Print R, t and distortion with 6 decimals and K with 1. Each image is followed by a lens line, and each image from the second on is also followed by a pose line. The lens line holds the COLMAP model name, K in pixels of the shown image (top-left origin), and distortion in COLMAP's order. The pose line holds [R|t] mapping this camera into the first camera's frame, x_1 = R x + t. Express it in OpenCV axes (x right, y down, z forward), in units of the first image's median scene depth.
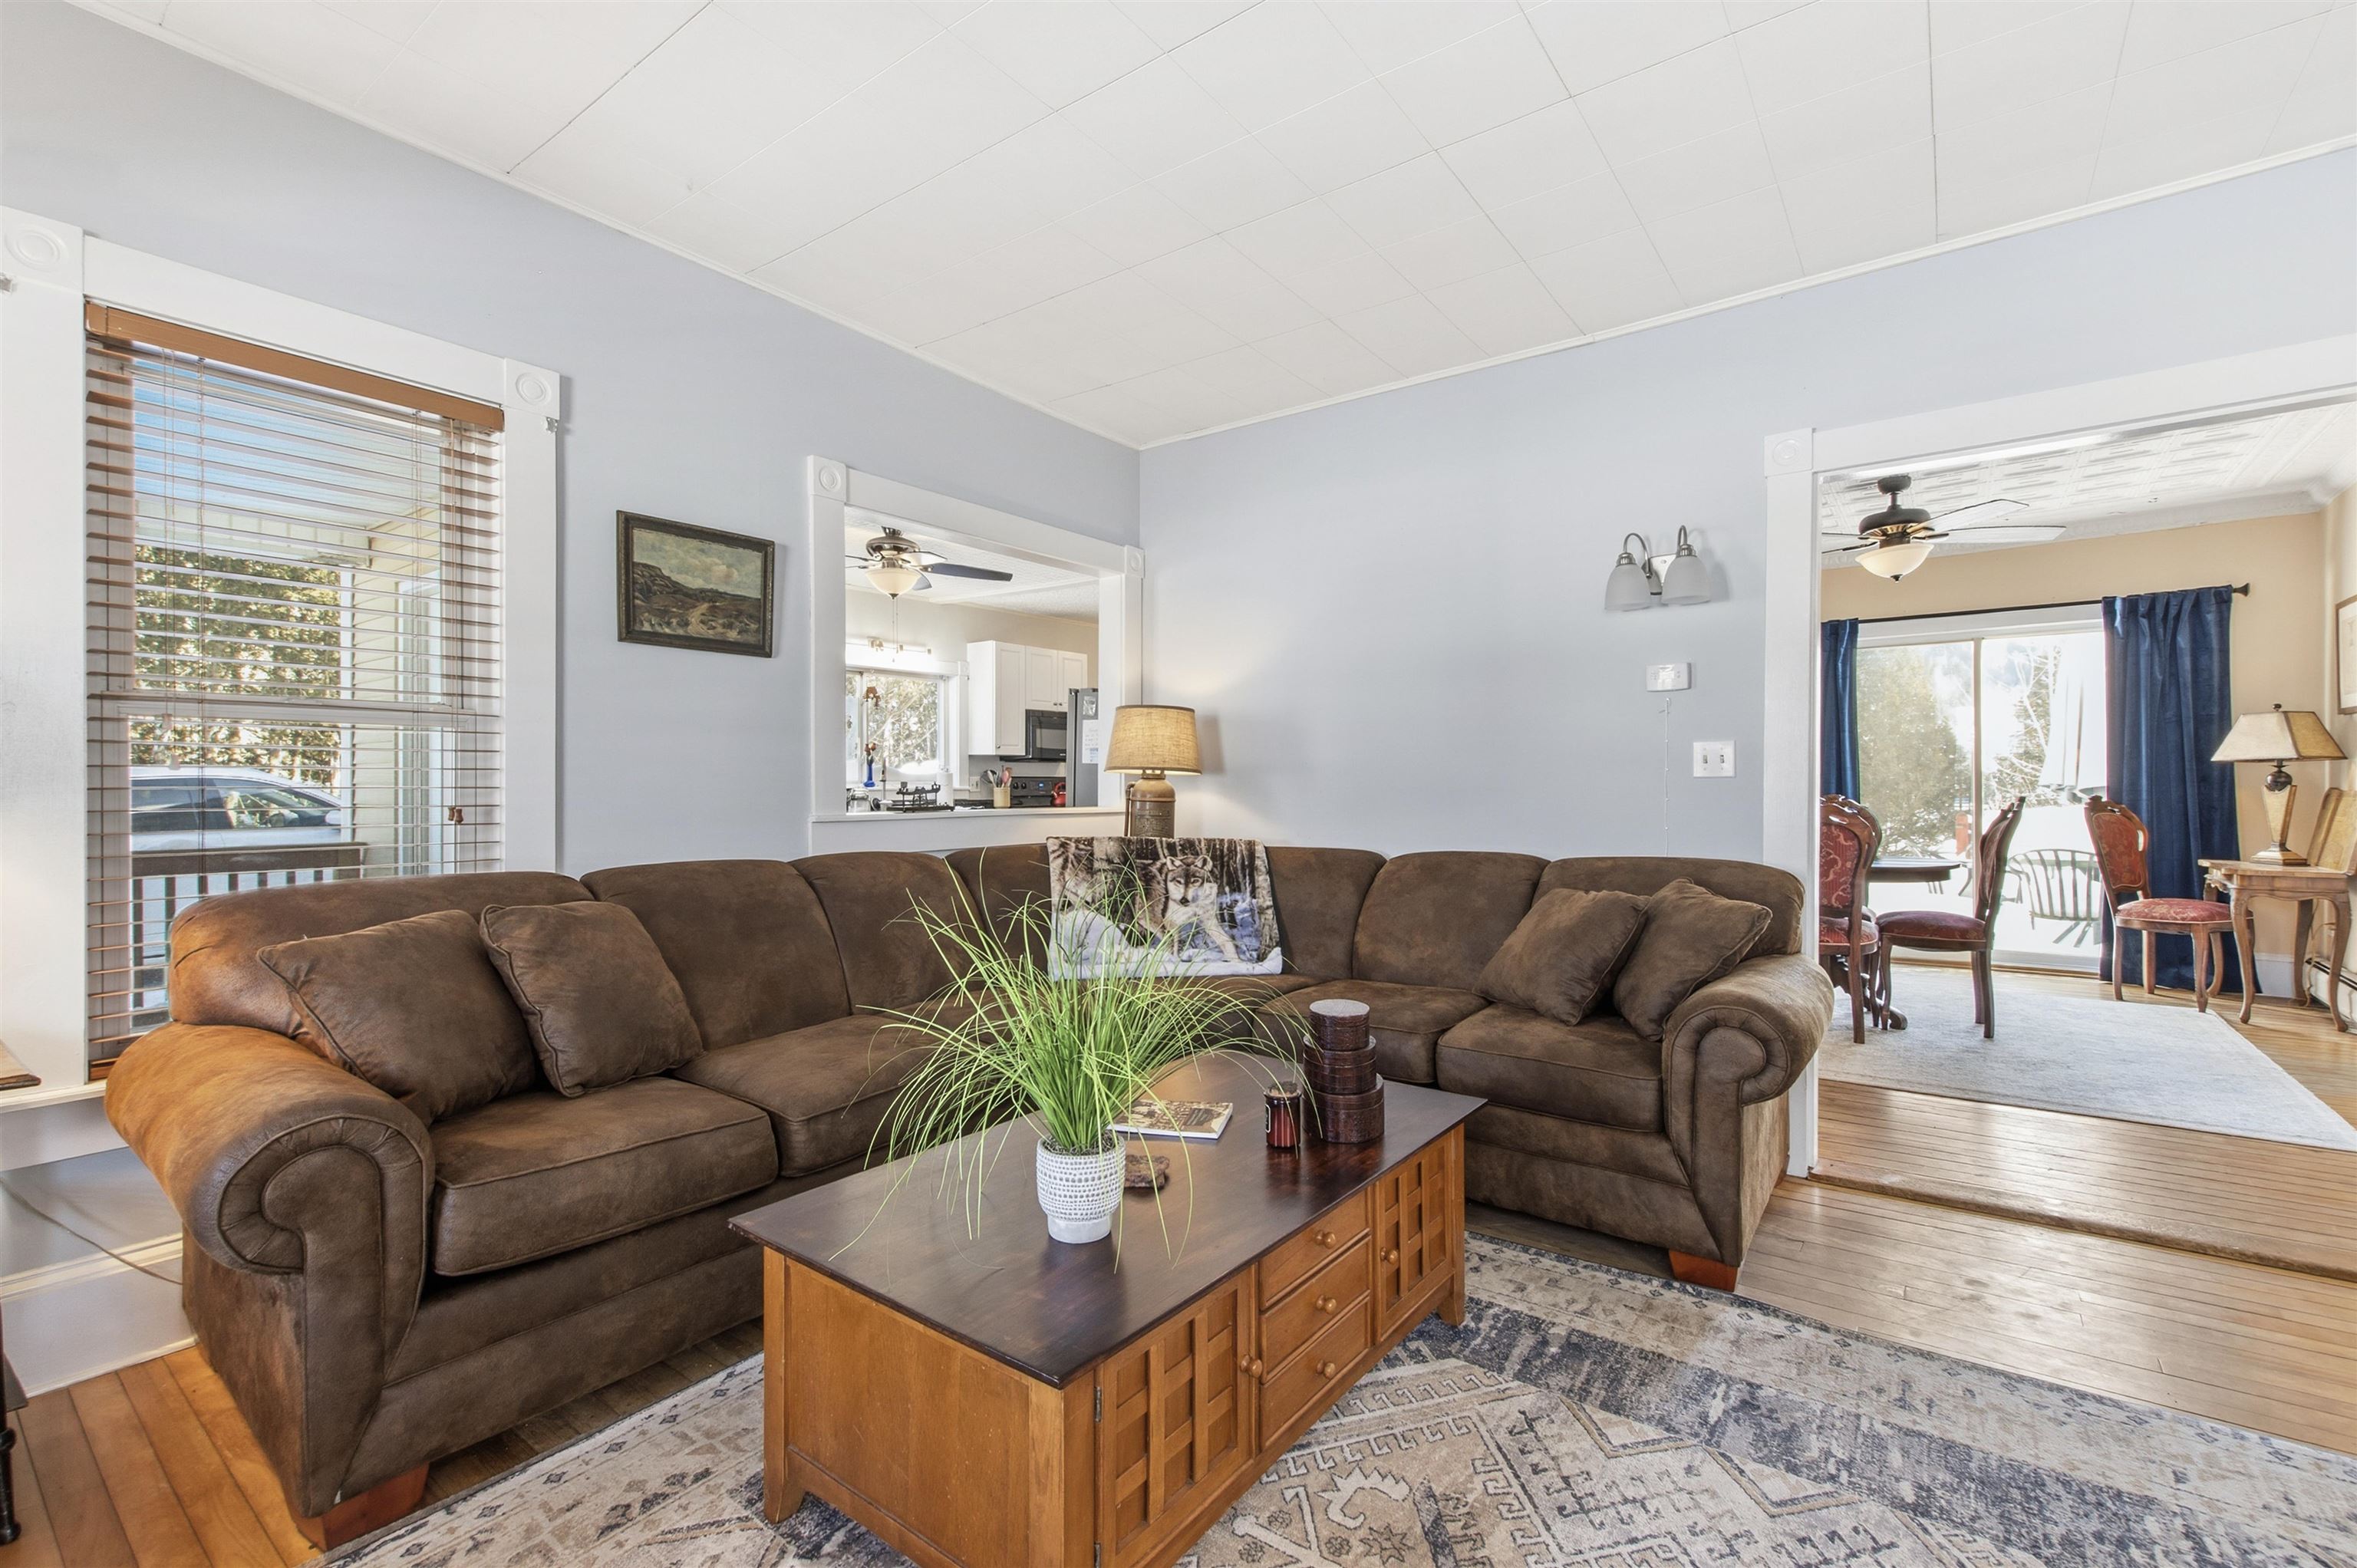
lens RADIAL K [[1023.8, 0, 1185.3], [0, 1023.8, 791.2], [0, 0, 1]] dist [0.000037, -0.003348]
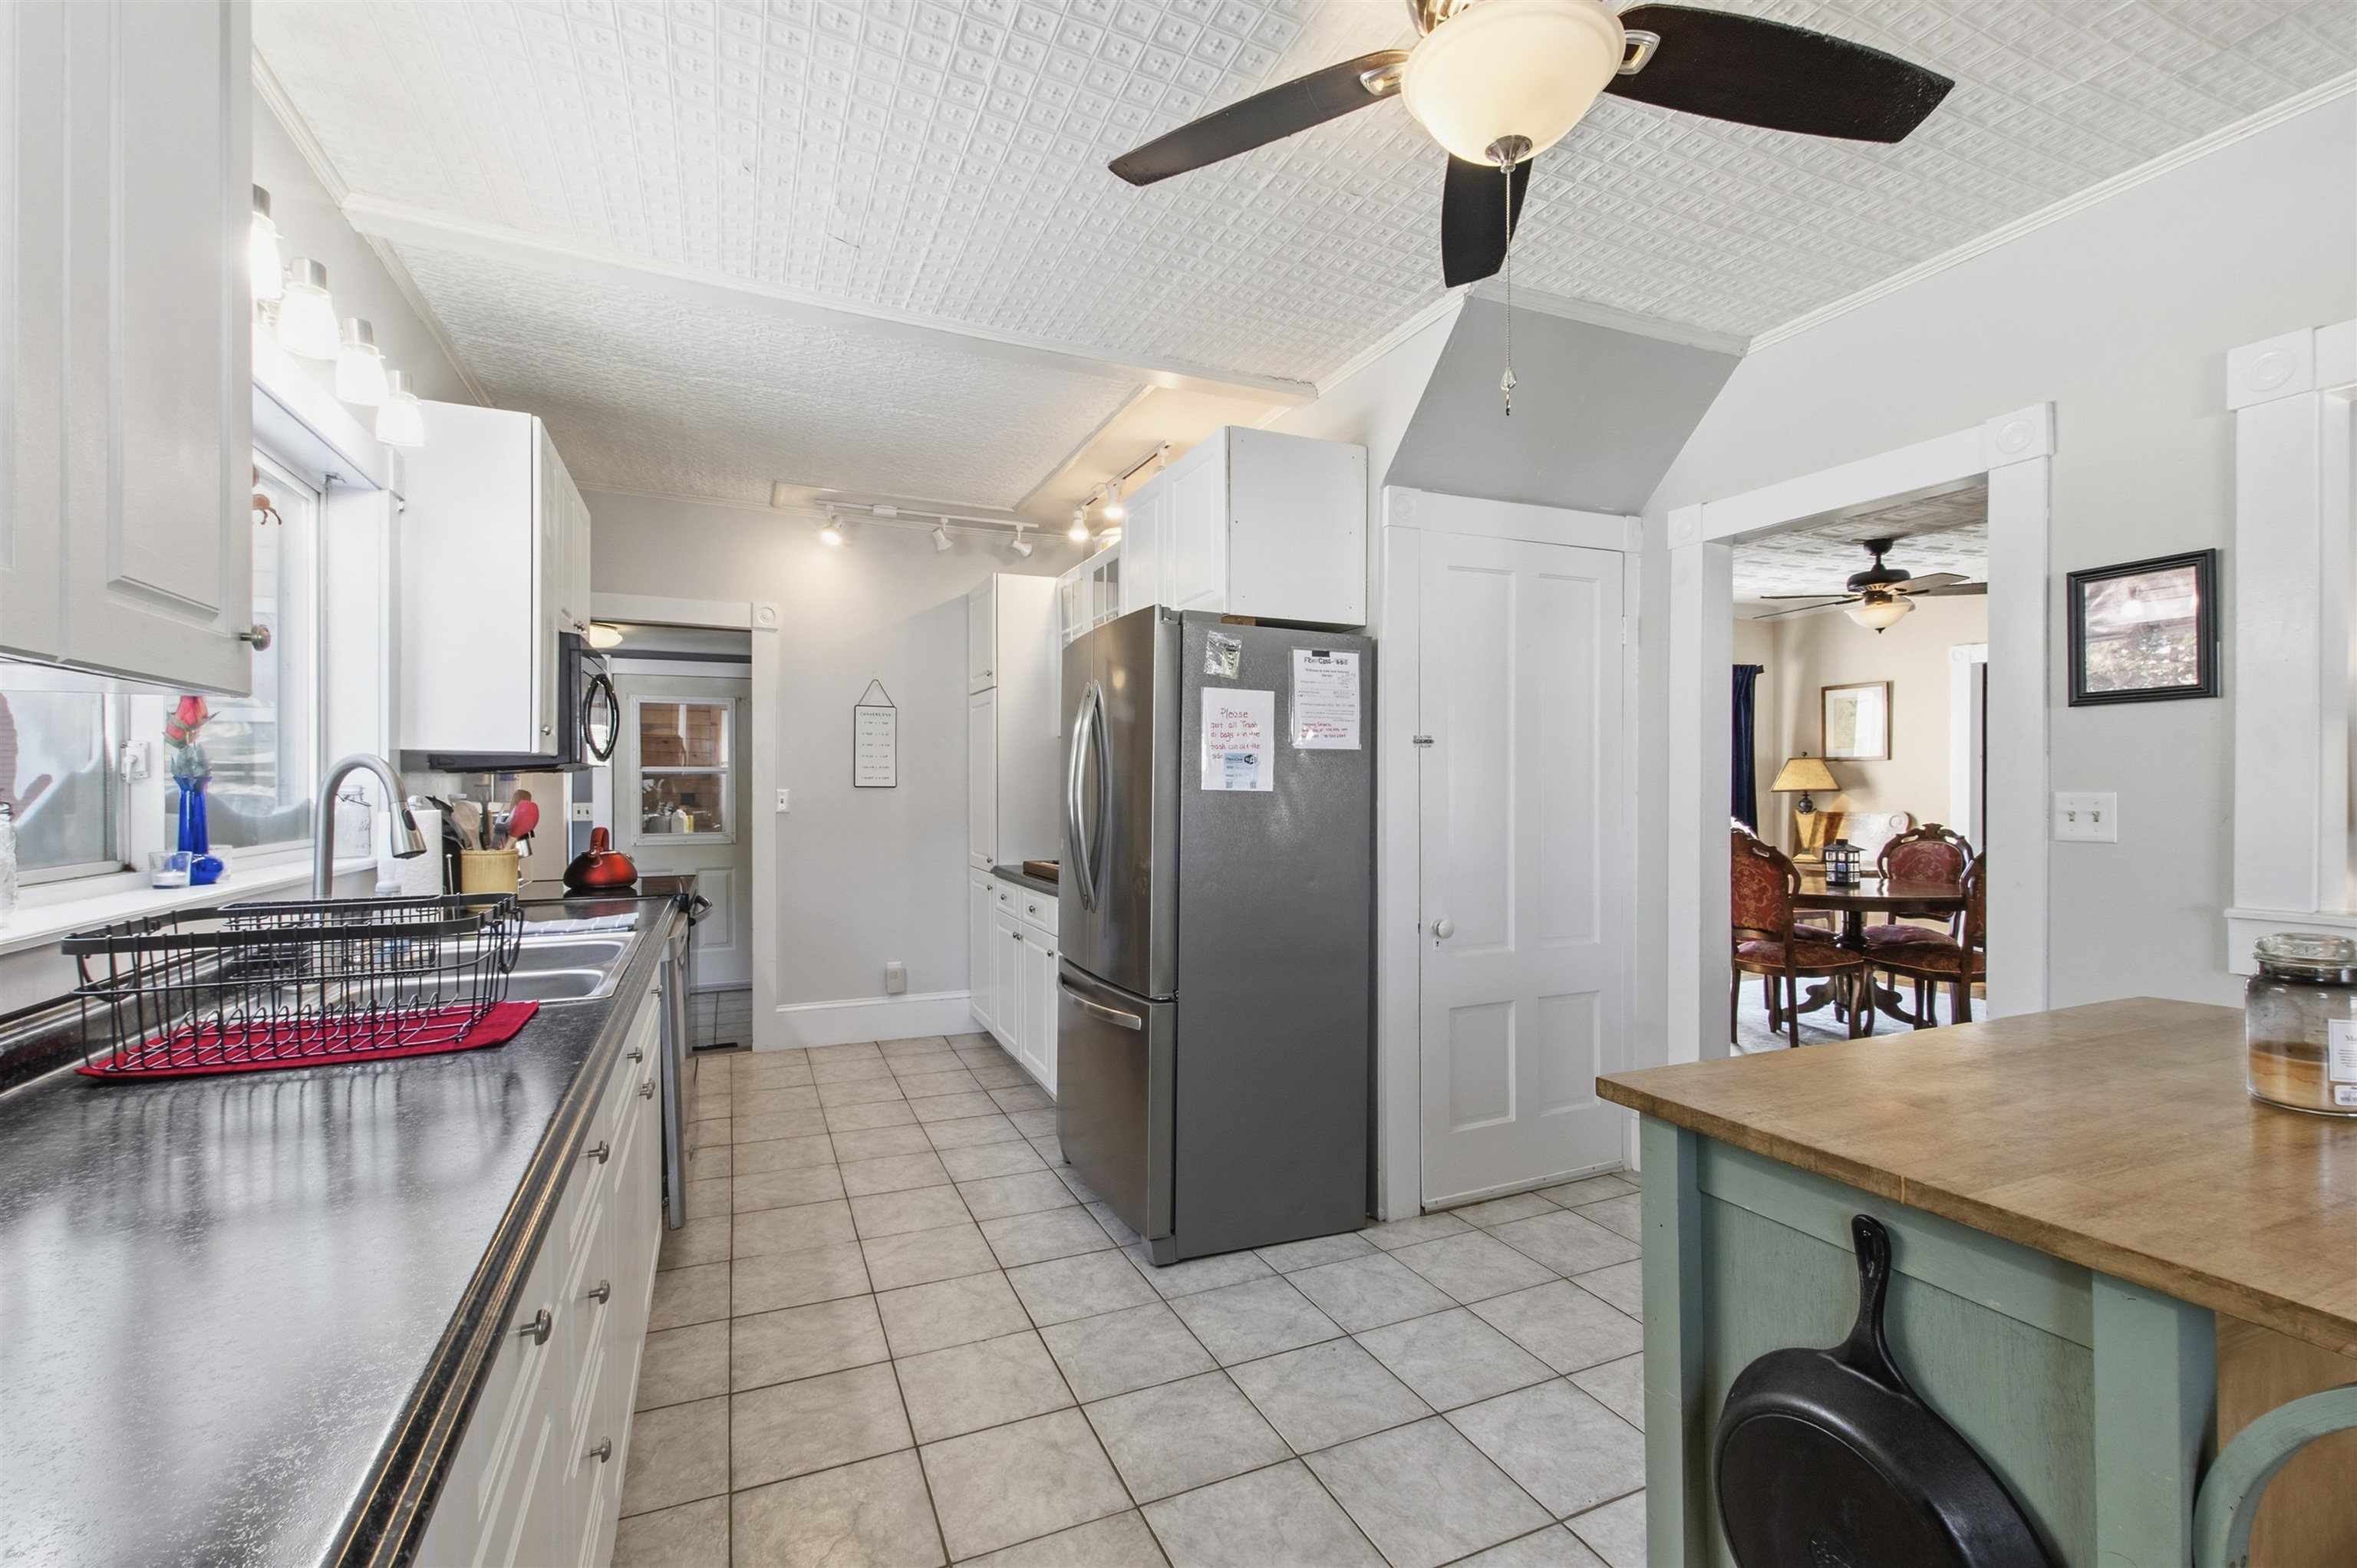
lens RADIAL K [[1024.1, 0, 1185.1], [0, 1024.1, 791.8], [0, 0, 1]] dist [0.003993, -0.000182]
pose [[0.481567, -0.002472, 0.876406, -0.855895], [0.007499, 0.999971, -0.001300, -0.047287], [-0.876377, 0.007198, 0.481572, 1.474493]]
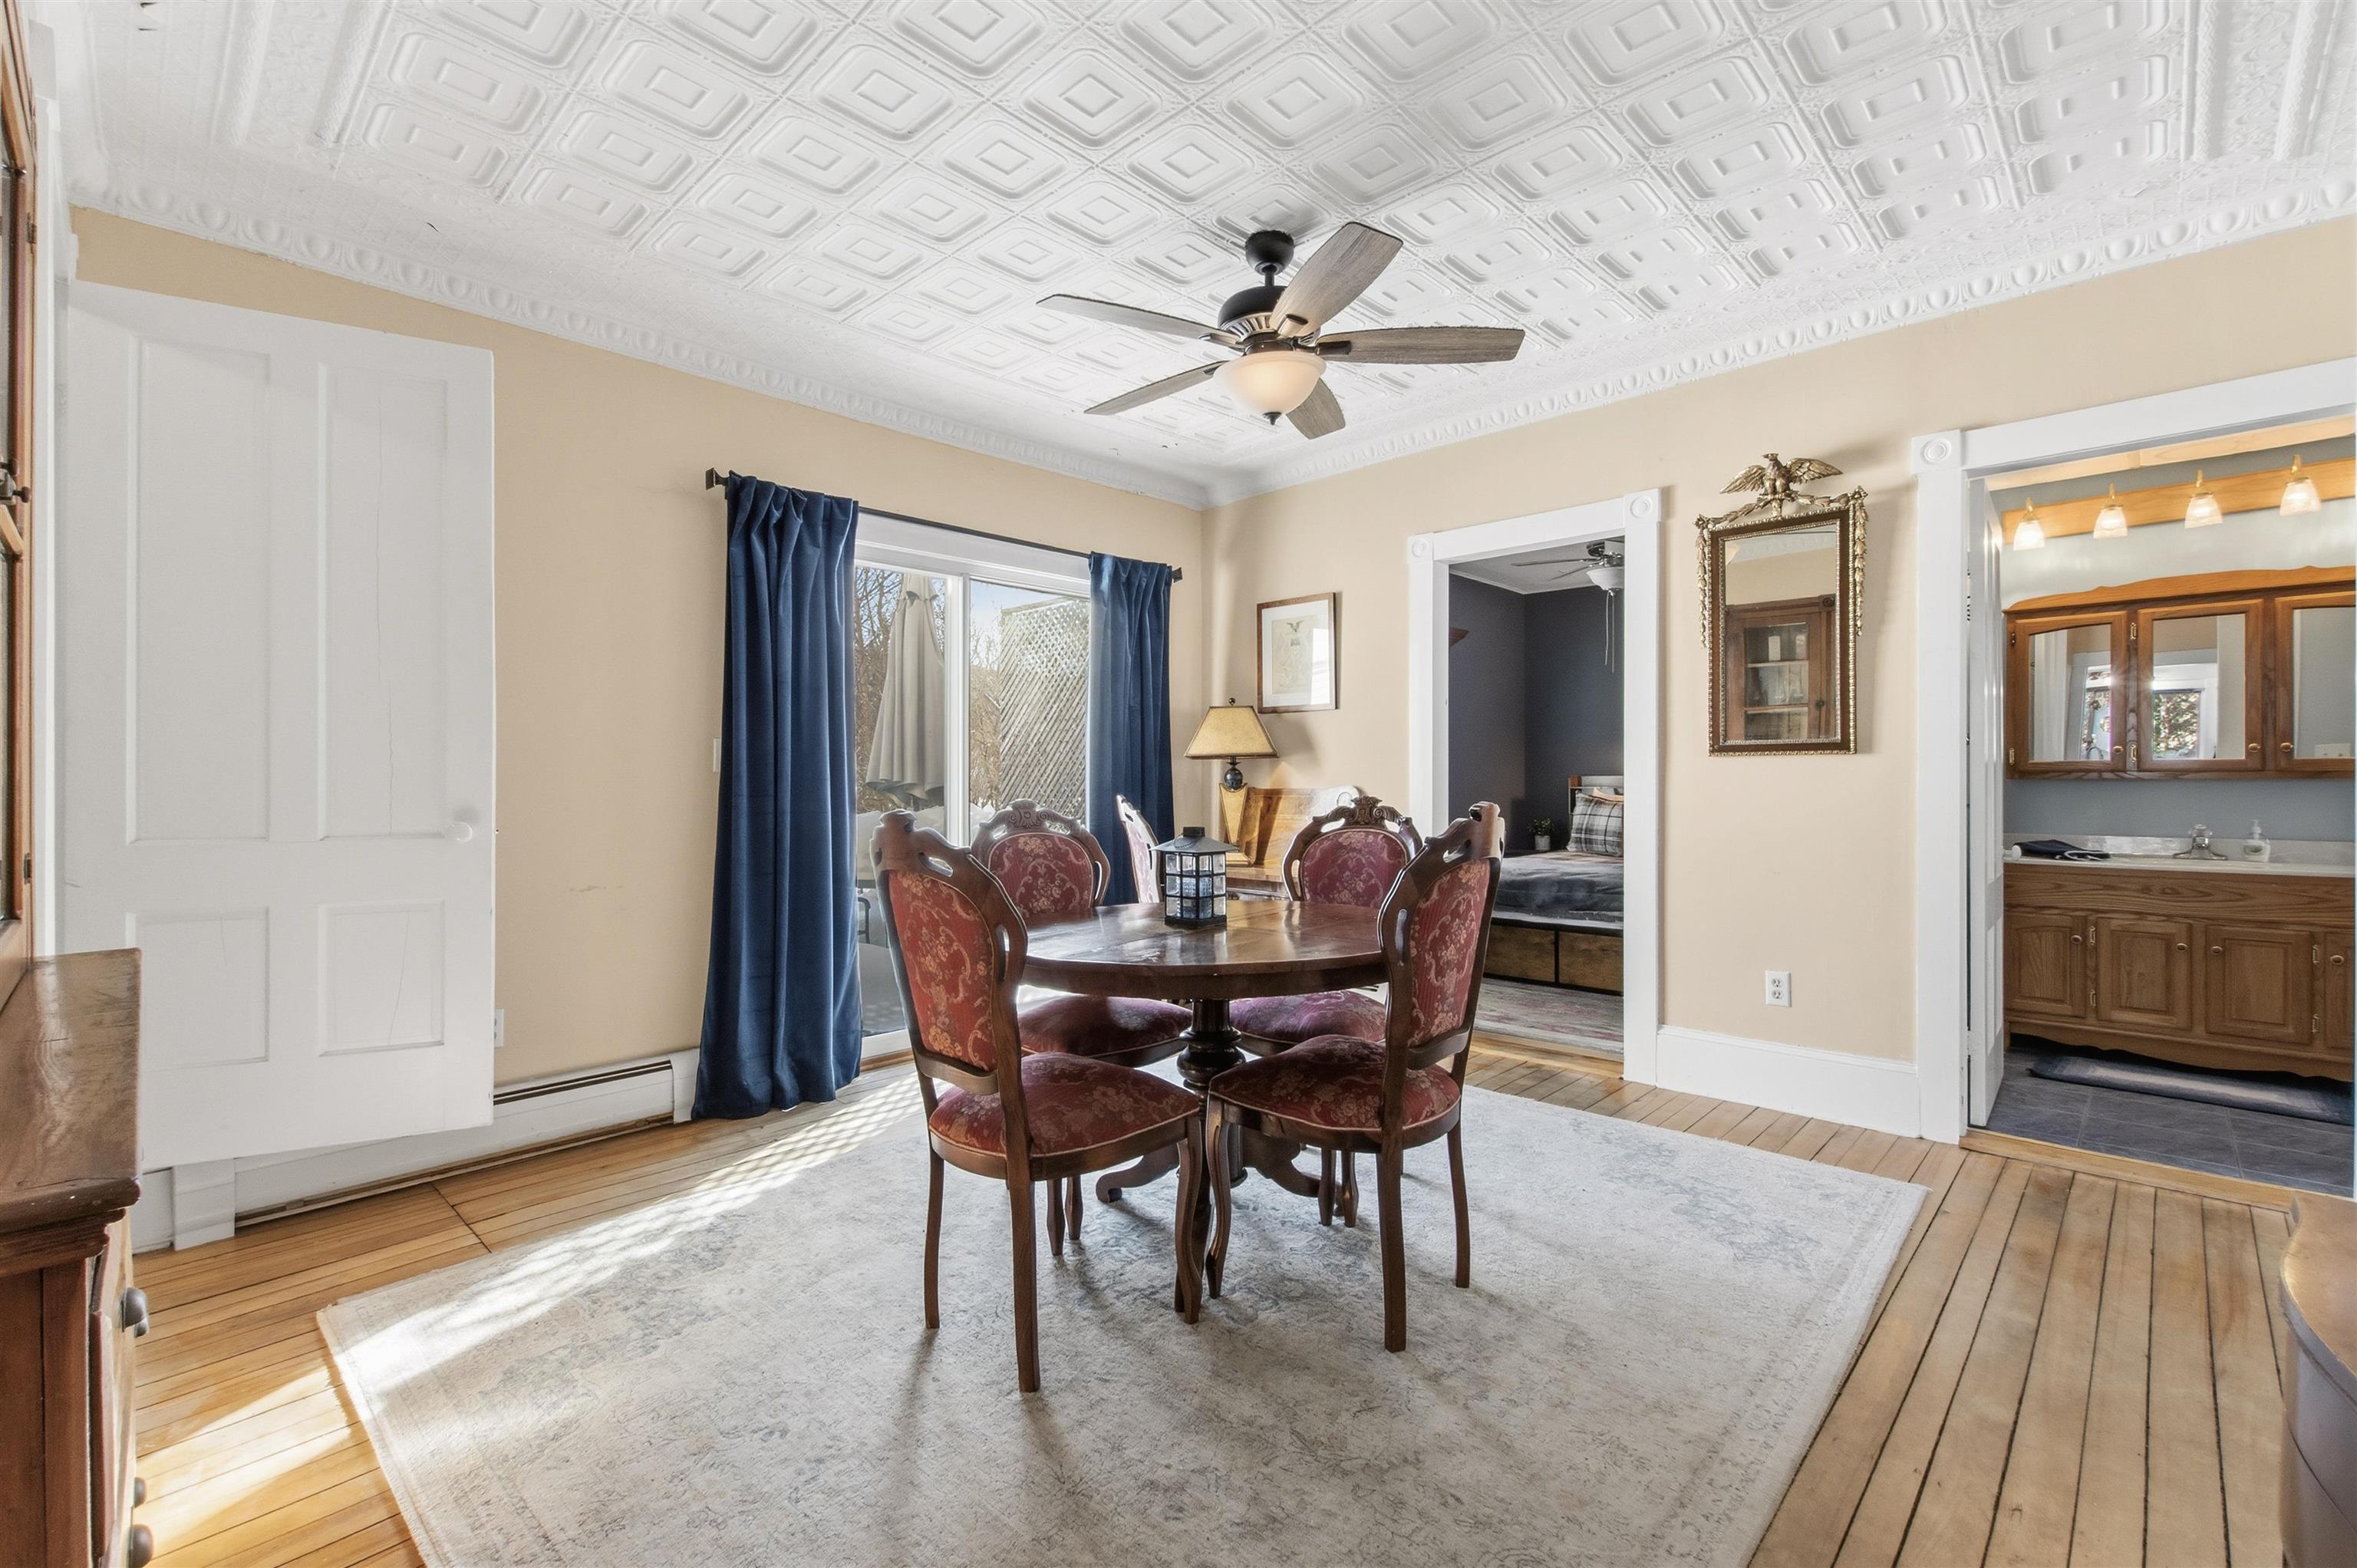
lens RADIAL K [[1027.0, 0, 1183.7], [0, 1027.0, 780.9], [0, 0, 1]] dist [0.003243, 0.000378]
pose [[0.115245, 0.005993, 0.993319, 0.152328], [0.007052, 0.999952, -0.006852, -0.002752], [-0.993312, 0.007795, 0.115197, 1.288502]]
